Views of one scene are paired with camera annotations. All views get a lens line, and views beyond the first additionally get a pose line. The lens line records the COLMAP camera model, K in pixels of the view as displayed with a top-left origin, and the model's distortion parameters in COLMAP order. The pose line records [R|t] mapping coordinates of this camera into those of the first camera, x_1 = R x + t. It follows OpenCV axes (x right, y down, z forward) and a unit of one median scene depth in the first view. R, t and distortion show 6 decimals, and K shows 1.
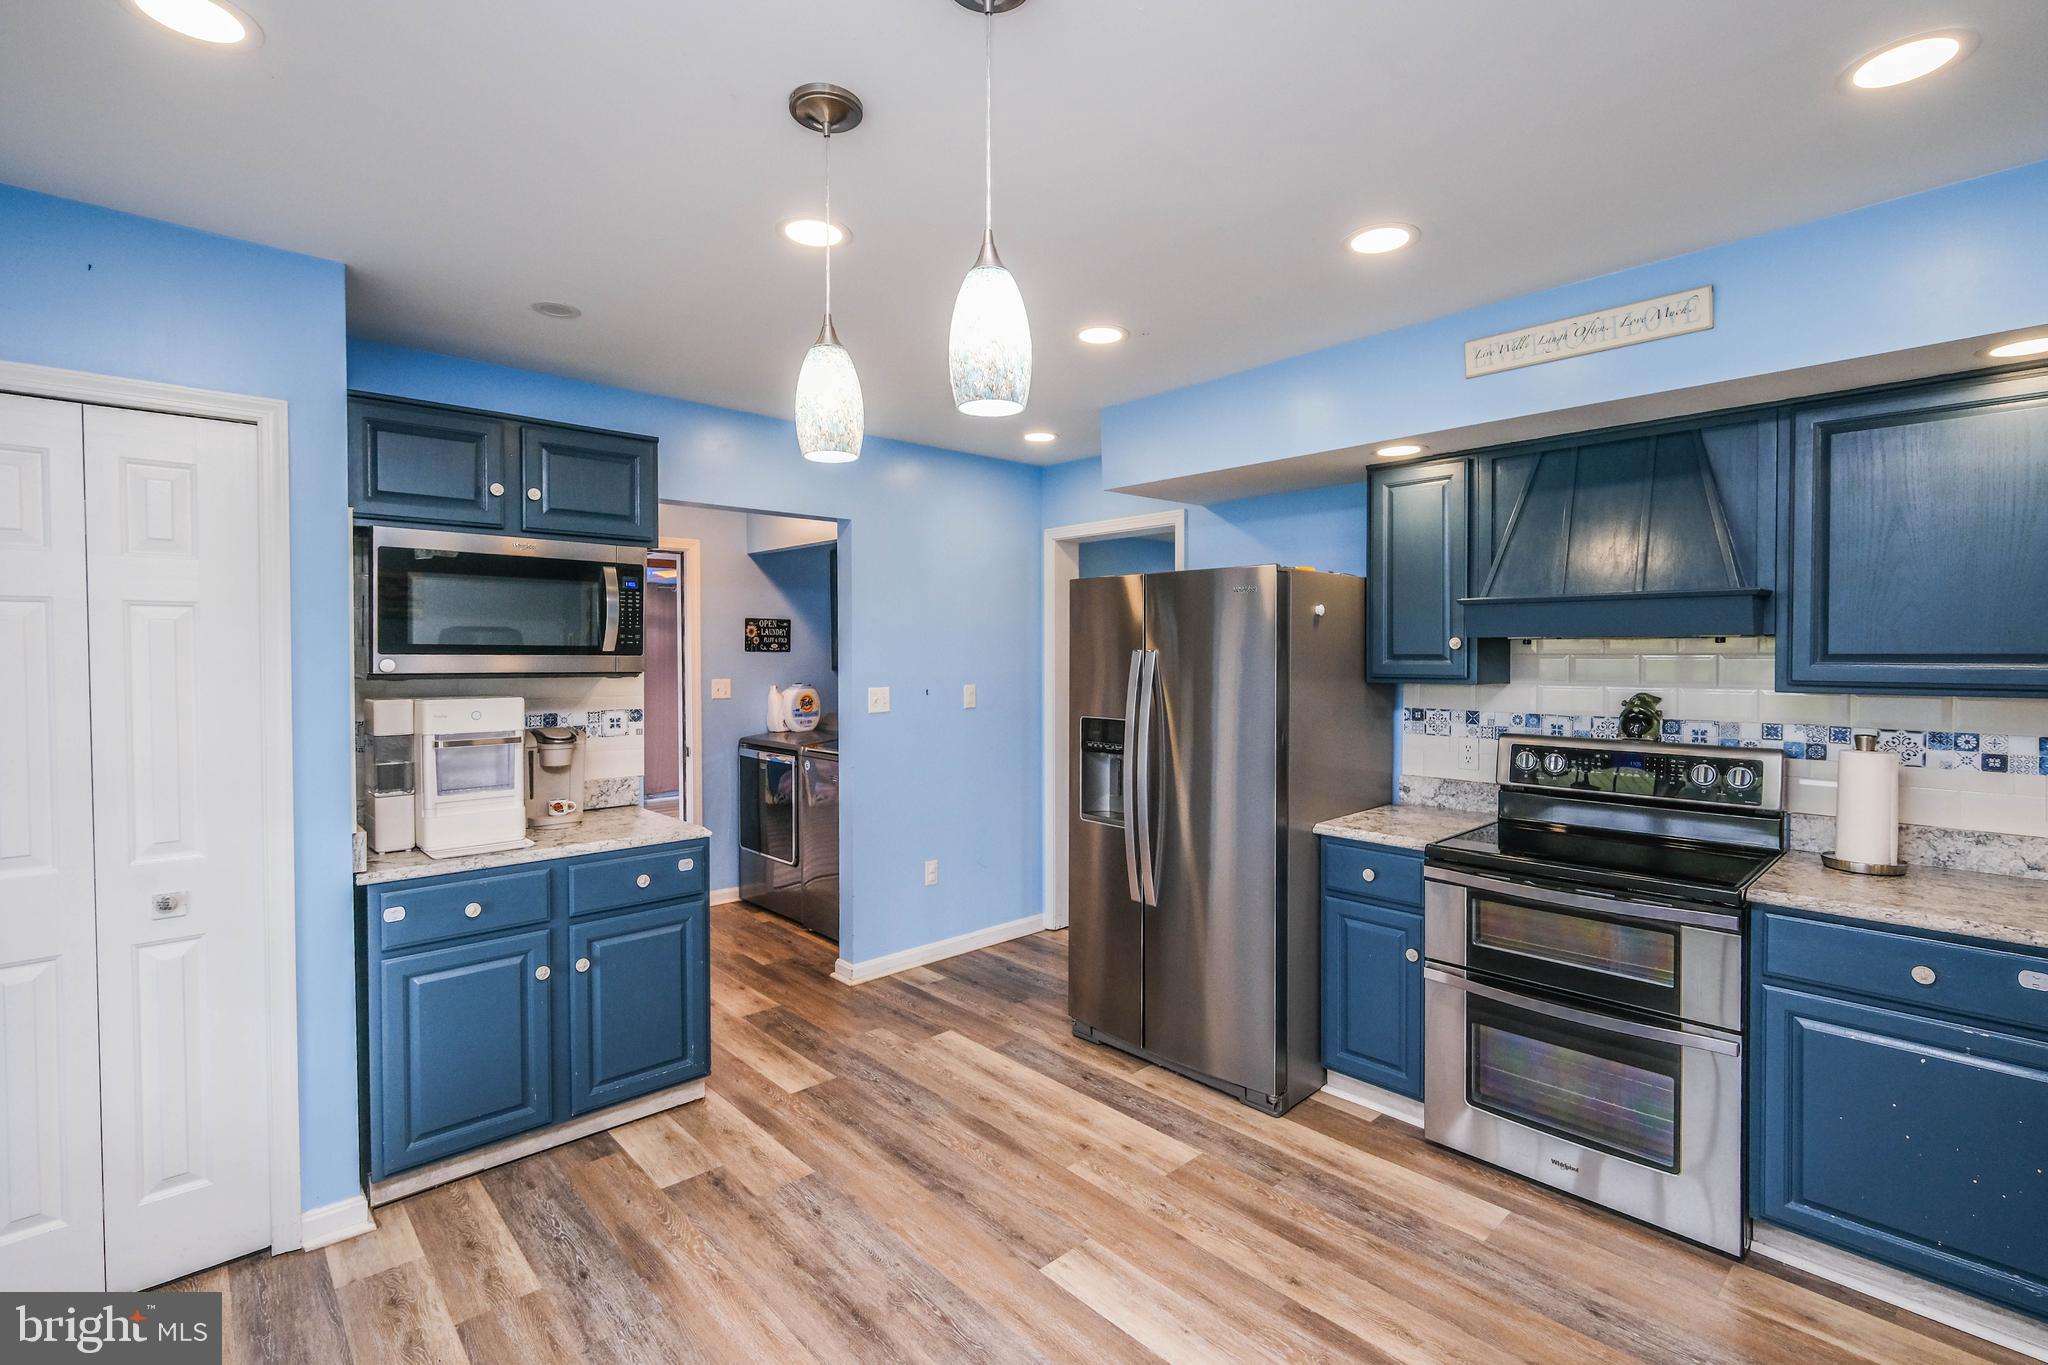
lens RADIAL K [[908.6, 0, 1021.9], [0, 908.6, 667.8], [0, 0, 1]] dist [-0.011937, 0.001337]
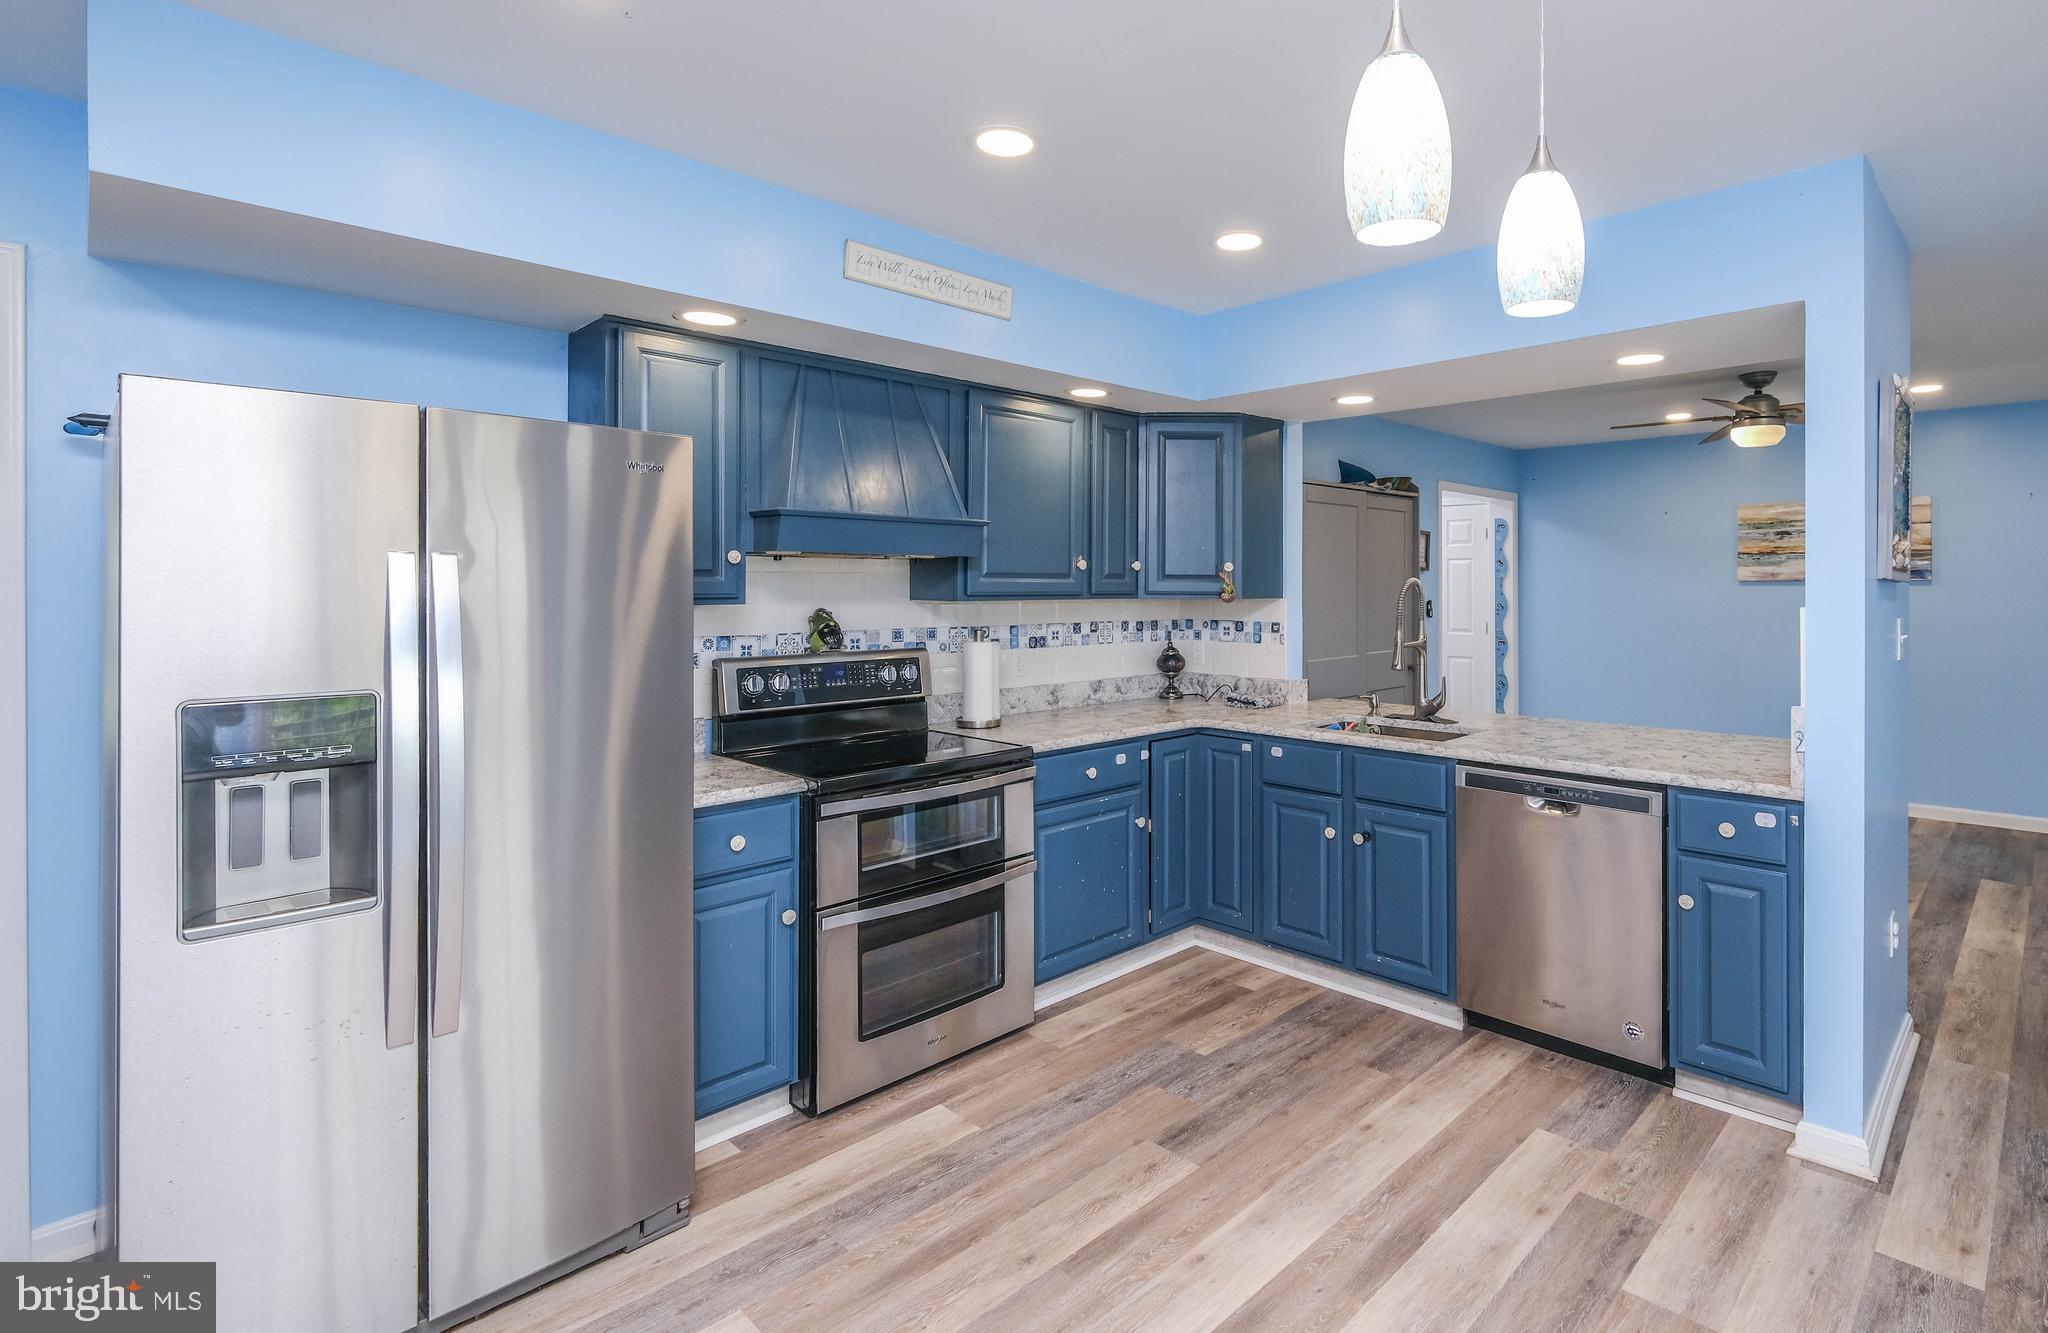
lens RADIAL K [[997.9, 0, 1136.6], [0, 997.9, 576.4], [0, 0, 1]] dist [-0.016418, 0.003507]
pose [[-0.073954, 0.012985, 0.997177, -0.544555], [0.017167, 0.999784, -0.011746, 0.010491], [-0.997114, 0.016250, -0.074161, 0.743216]]
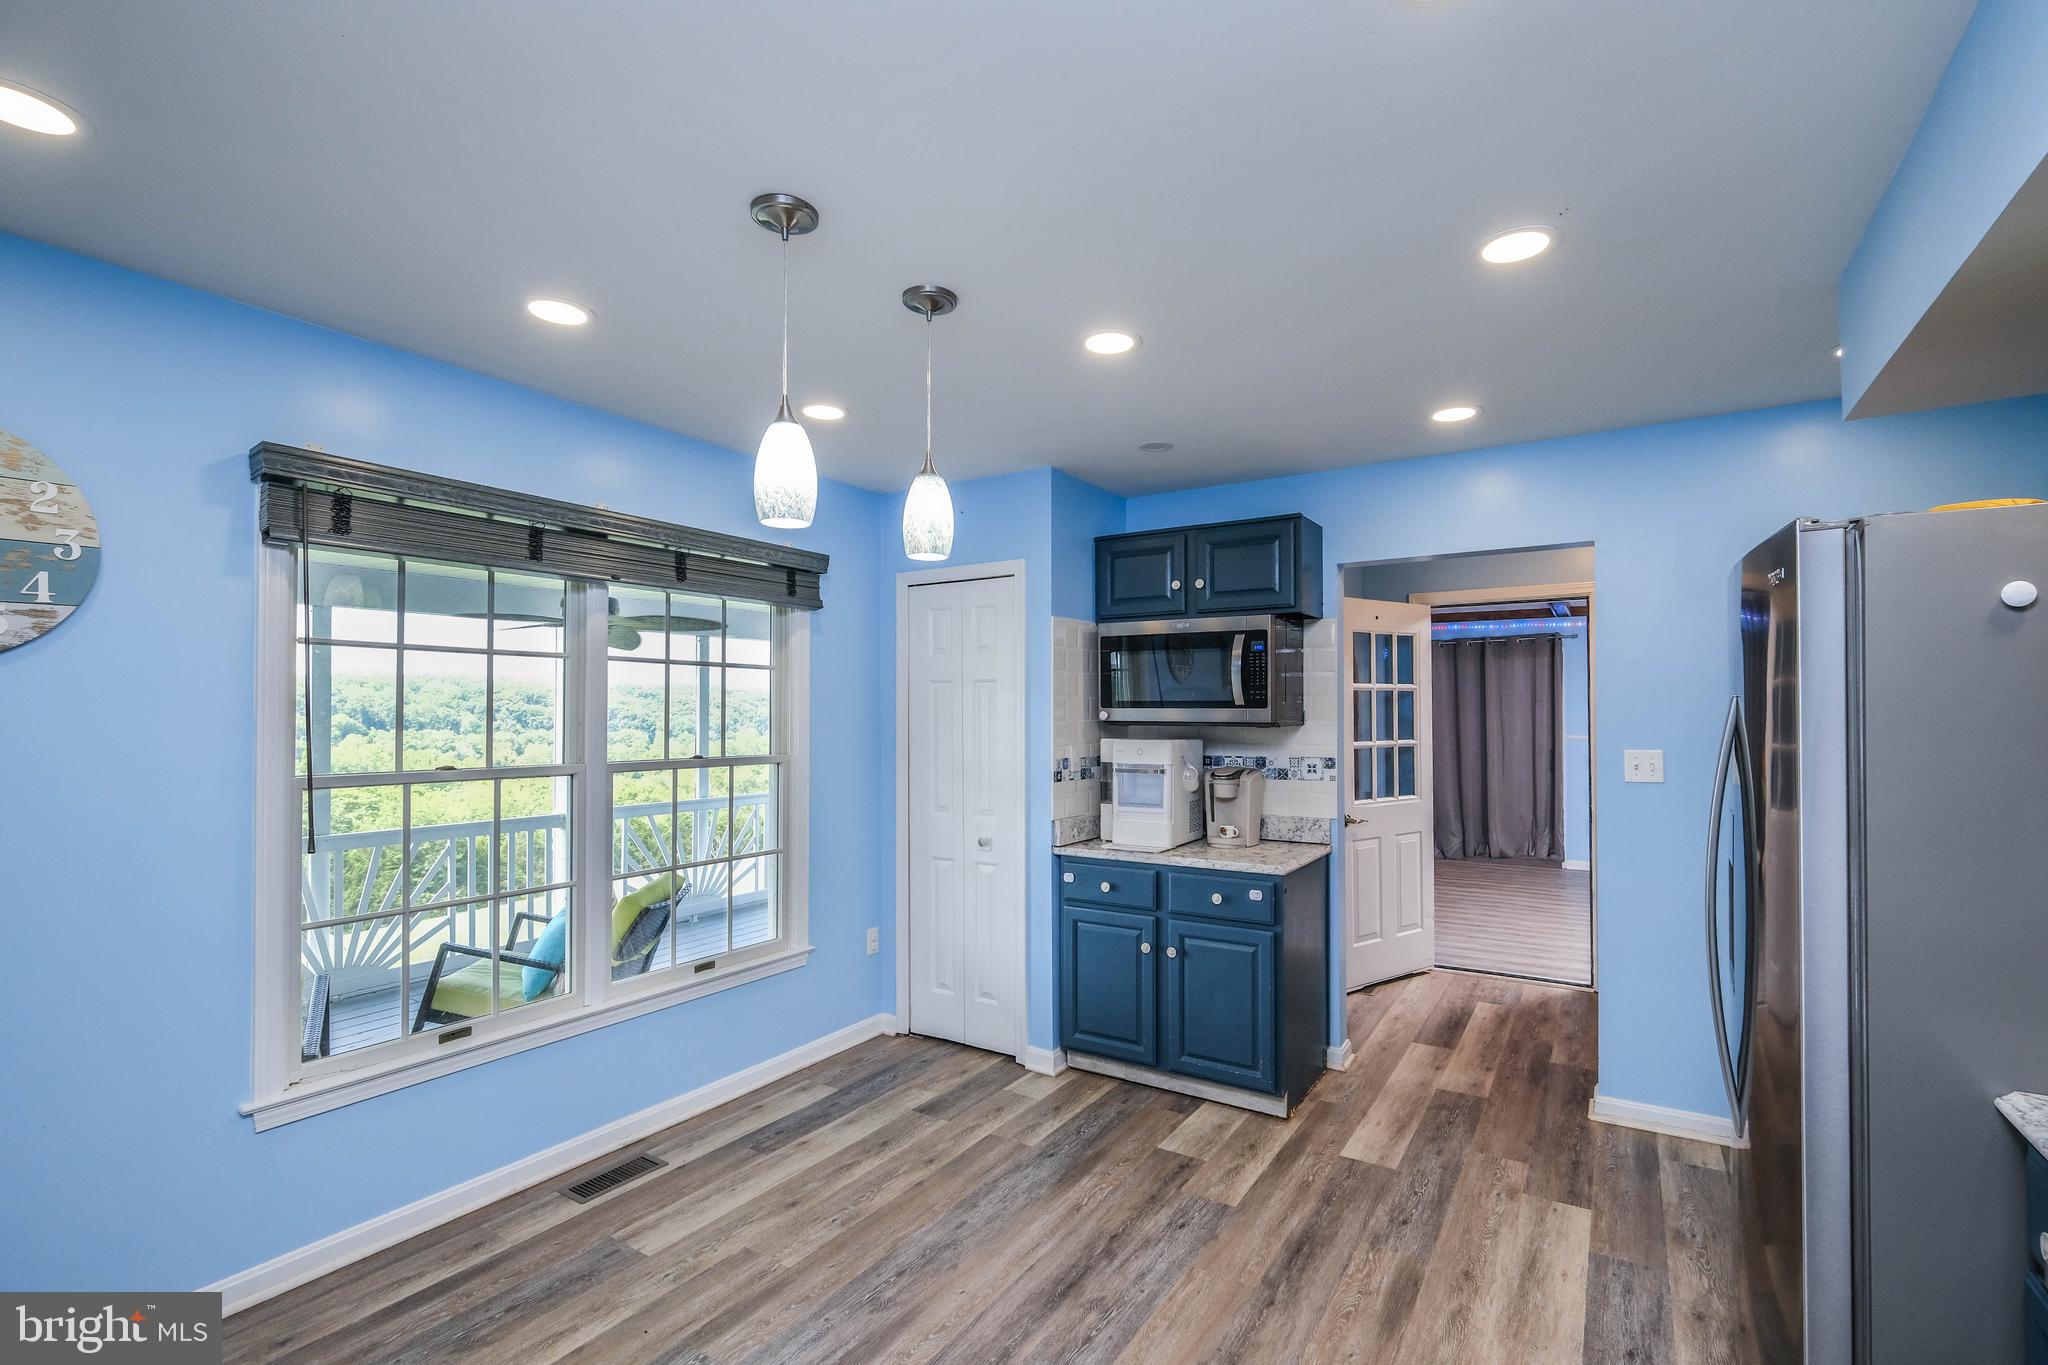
lens RADIAL K [[908.6, 0, 1077.5], [0, 908.6, 690.2], [0, 0, 1]] dist [-0.011937, 0.001337]
pose [[0.273600, -0.025017, -0.961518, 0.685883], [-0.011124, 0.999513, -0.029171, 0.000513], [0.961779, 0.018677, 0.273189, 0.503095]]
